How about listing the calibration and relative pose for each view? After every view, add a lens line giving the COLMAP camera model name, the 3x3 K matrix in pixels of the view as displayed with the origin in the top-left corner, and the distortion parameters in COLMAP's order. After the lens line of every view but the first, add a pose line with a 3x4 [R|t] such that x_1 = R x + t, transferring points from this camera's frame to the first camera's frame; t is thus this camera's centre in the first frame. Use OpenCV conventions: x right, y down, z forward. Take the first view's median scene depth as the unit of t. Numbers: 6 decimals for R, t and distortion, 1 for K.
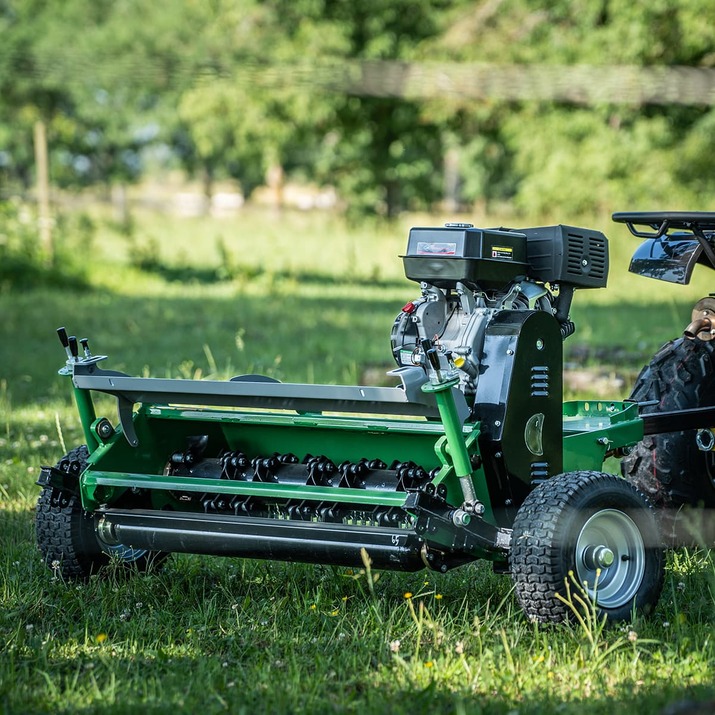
lens RADIAL K [[3594.7, 0, 357.5], [0, 3594.7, 357.5], [0, 0, 1]] dist [1.229199, -0.272571]
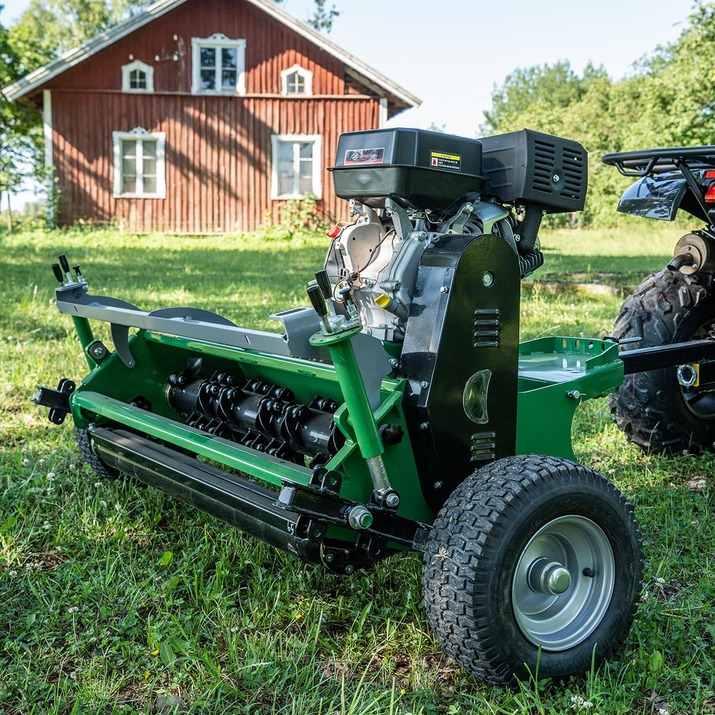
lens RADIAL K [[973.4, 0, 357.5], [0, 973.4, 357.5], [0, 0, 1]] dist [-0.040912, 0.013888]
pose [[0.980995, 0.030548, -0.191614, 0.063090], [-0.013371, 0.995824, 0.090307, -0.005383], [0.193573, -0.086029, 0.977307, 0.788089]]
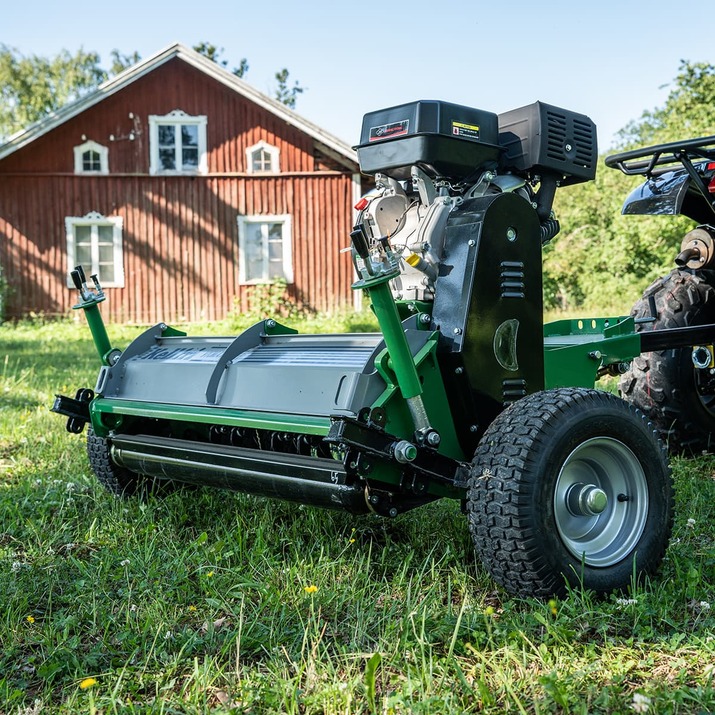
lens RADIAL K [[1071.8, 0, 356.6], [0, 1071.8, 370.2], [0, 0, 1]] dist [0.011662, -0.010200]
pose [[0.985412, -0.021732, -0.168794, 0.056018], [0.022298, 0.999750, 0.001460, 0.025751], [0.168721, -0.005203, 0.985650, 0.750859]]
